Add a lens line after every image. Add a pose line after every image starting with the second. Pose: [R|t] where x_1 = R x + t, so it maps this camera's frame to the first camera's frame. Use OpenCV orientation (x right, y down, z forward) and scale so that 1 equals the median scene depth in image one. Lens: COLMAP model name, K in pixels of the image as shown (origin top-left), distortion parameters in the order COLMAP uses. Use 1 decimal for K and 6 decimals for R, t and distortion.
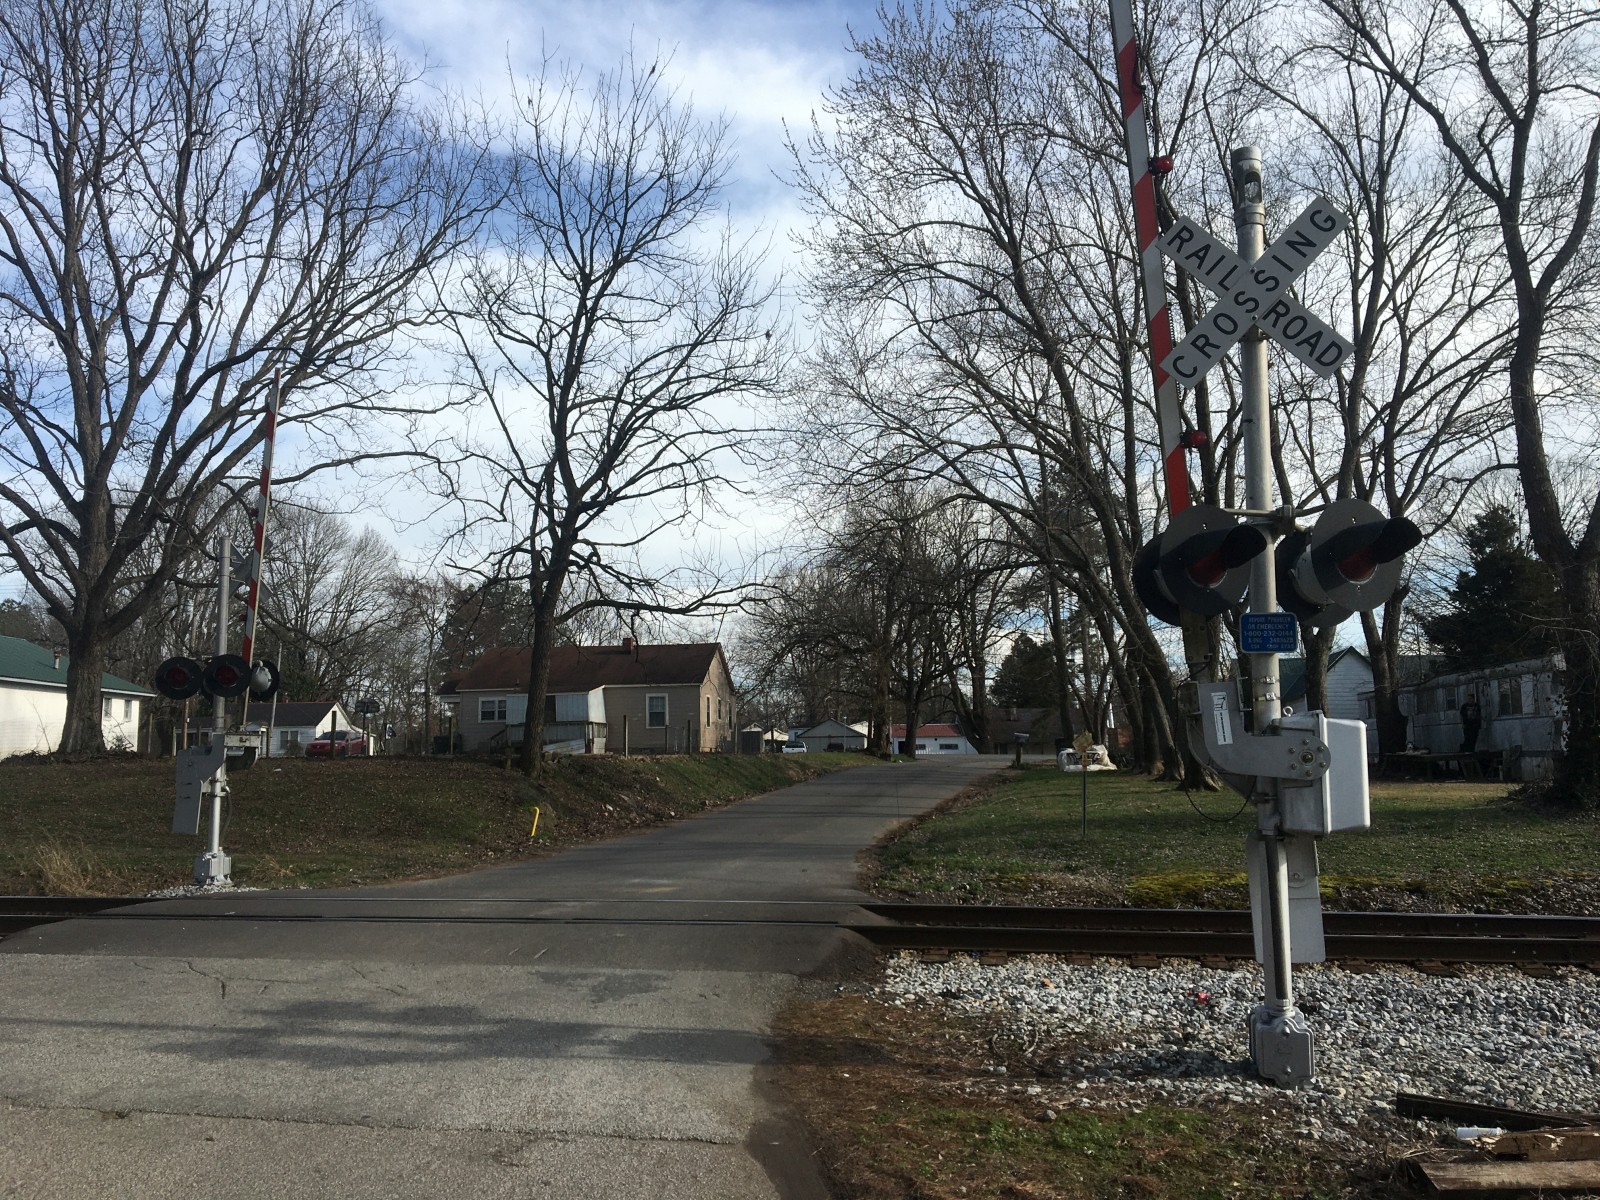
lens RADIAL K [[1374.9, 0, 777.9], [0, 1374.9, 606.7], [0, 0, 1]] dist [0.069405, -0.116931]
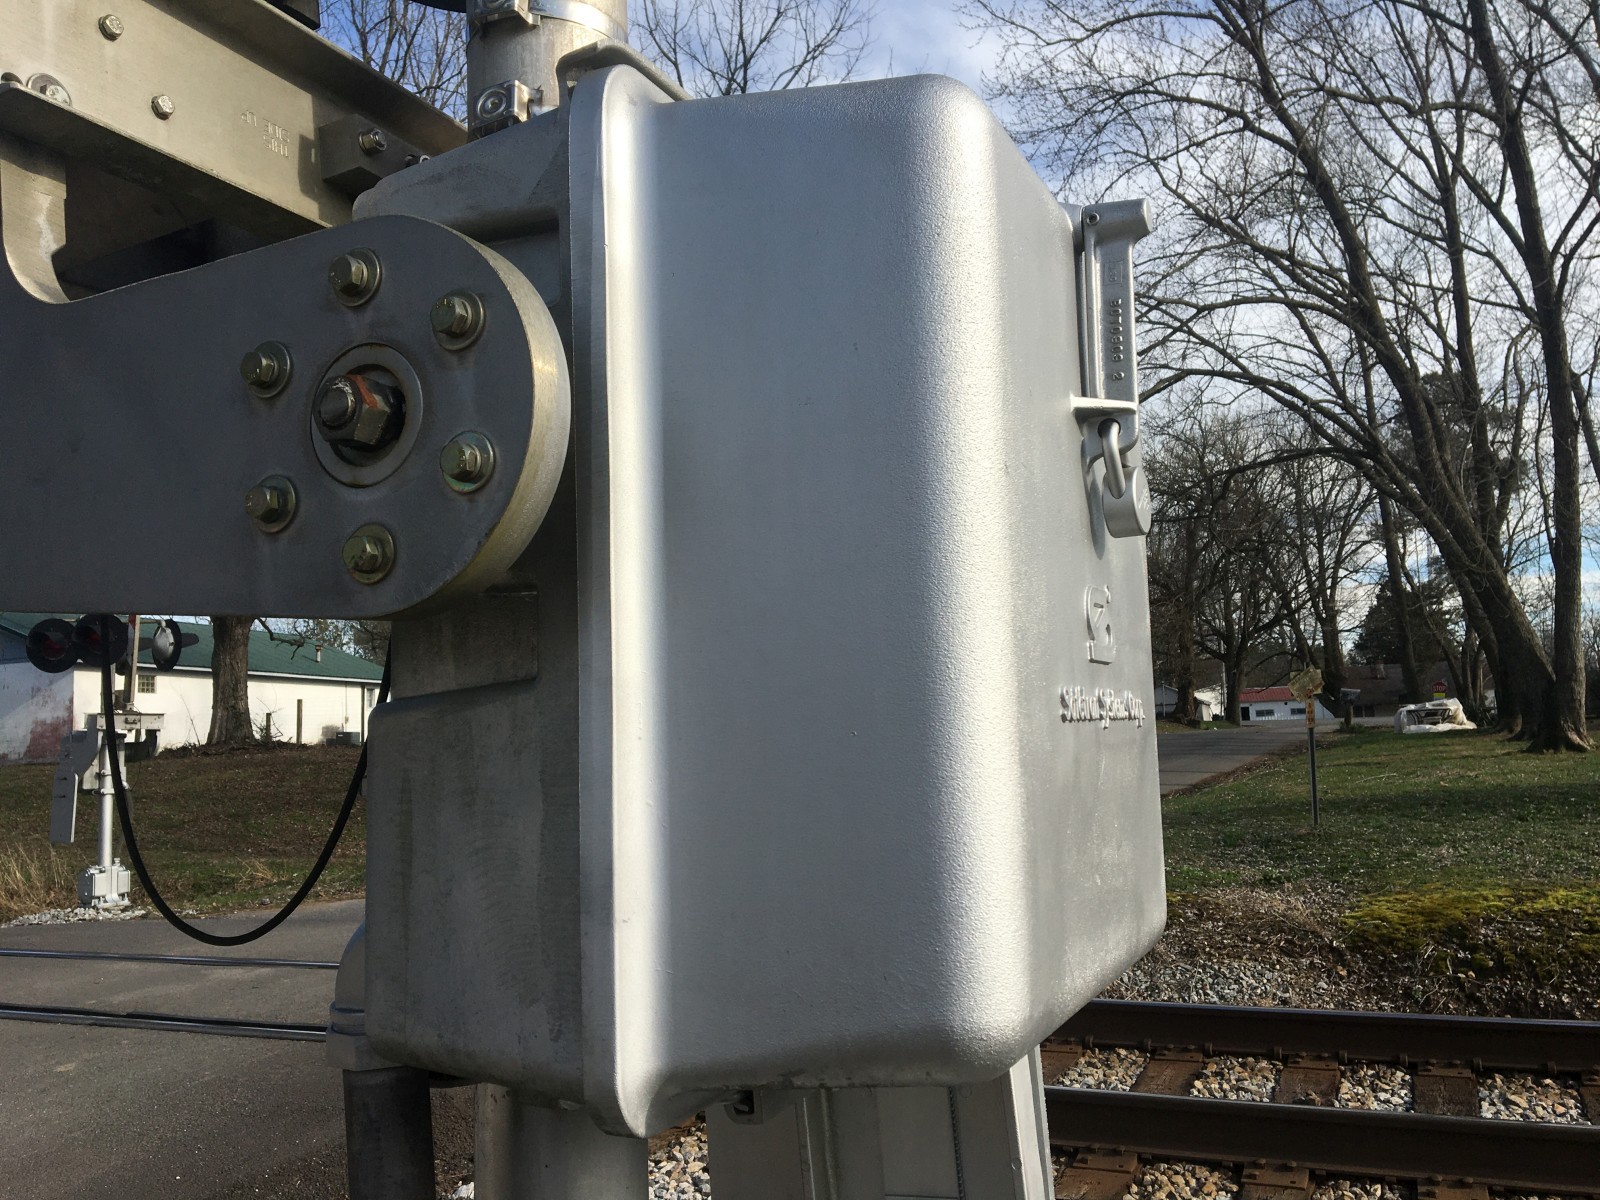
lens RADIAL K [[1374.9, 0, 777.9], [0, 1374.9, 606.7], [0, 0, 1]] dist [0.069405, -0.116931]
pose [[0.965289, -0.055103, -0.255307, 0.114097], [0.058992, 0.998230, 0.007593, 0.032639], [0.254437, -0.022390, 0.966830, 0.233356]]
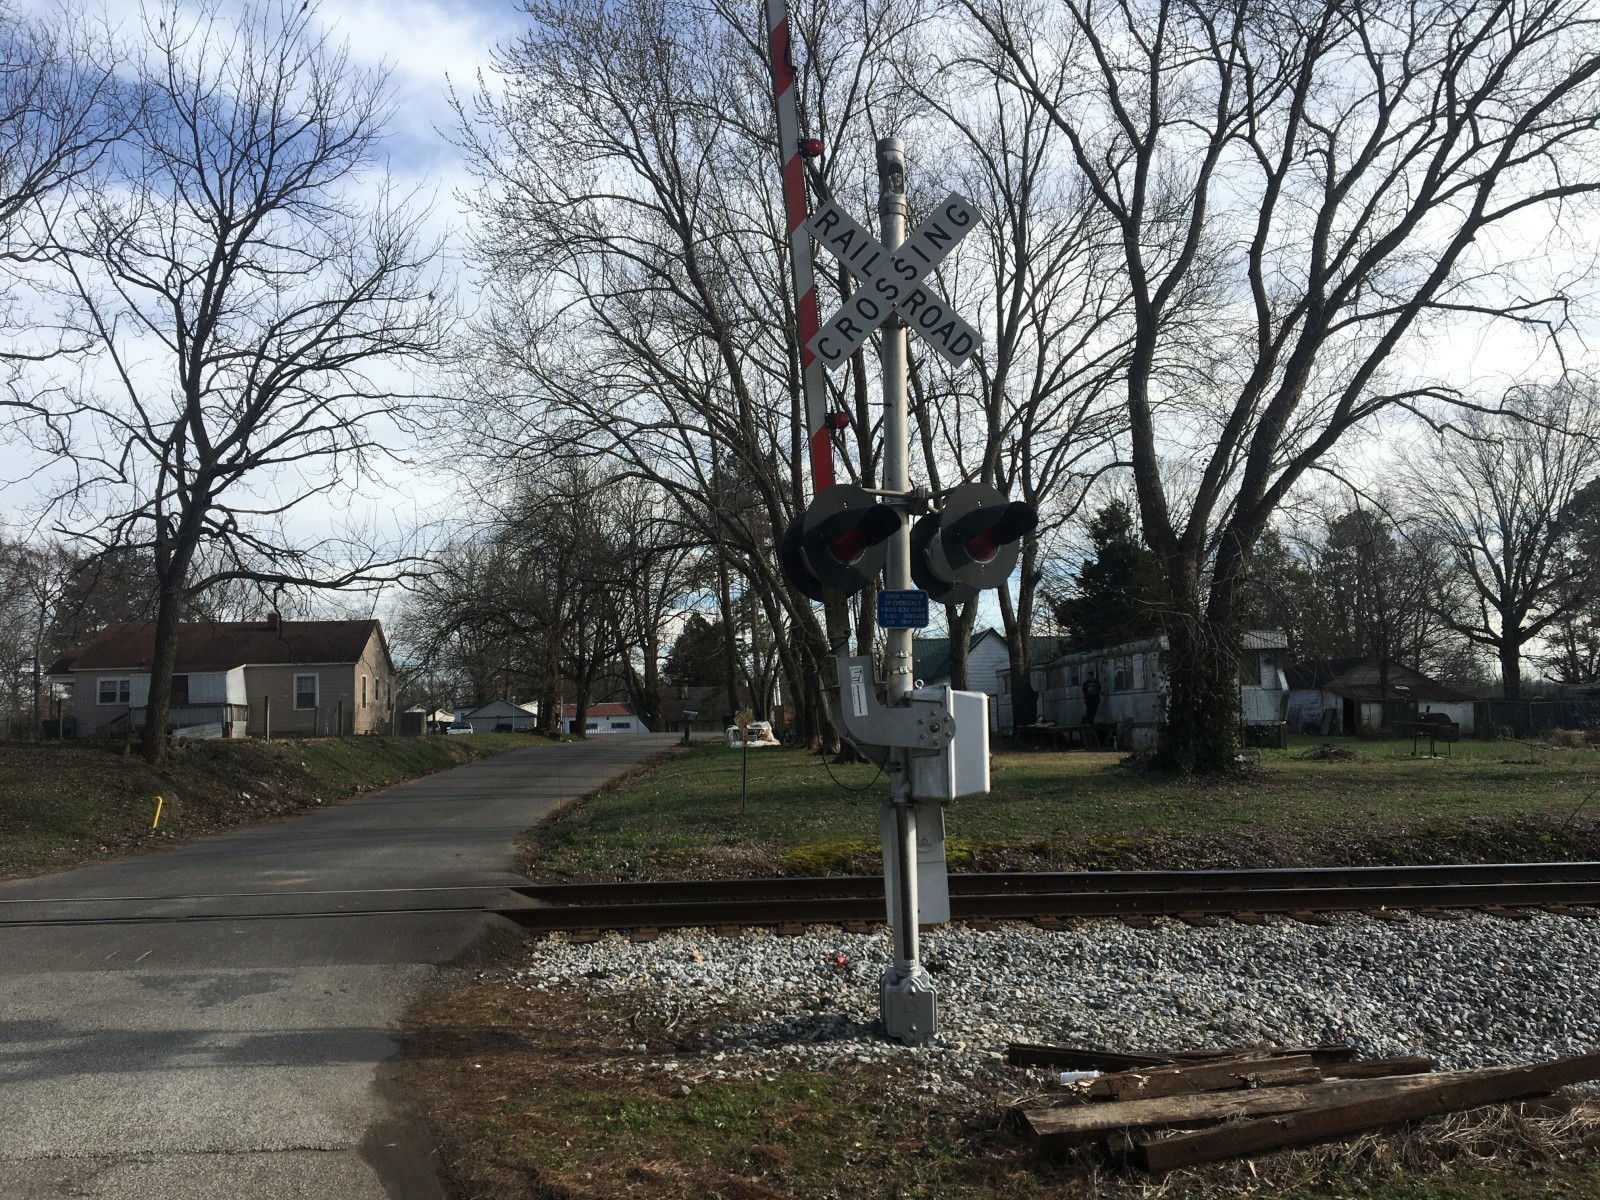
lens RADIAL K [[1367.9, 0, 800.0], [0, 1367.9, 600.0], [0, 0, 1]] dist [0.088751, -0.141824]
pose [[0.968652, 0.012049, 0.248129, 0.006548], [-0.014489, 0.999863, 0.008009, 0.001434], [-0.247998, -0.011353, 0.968694, 0.005891]]
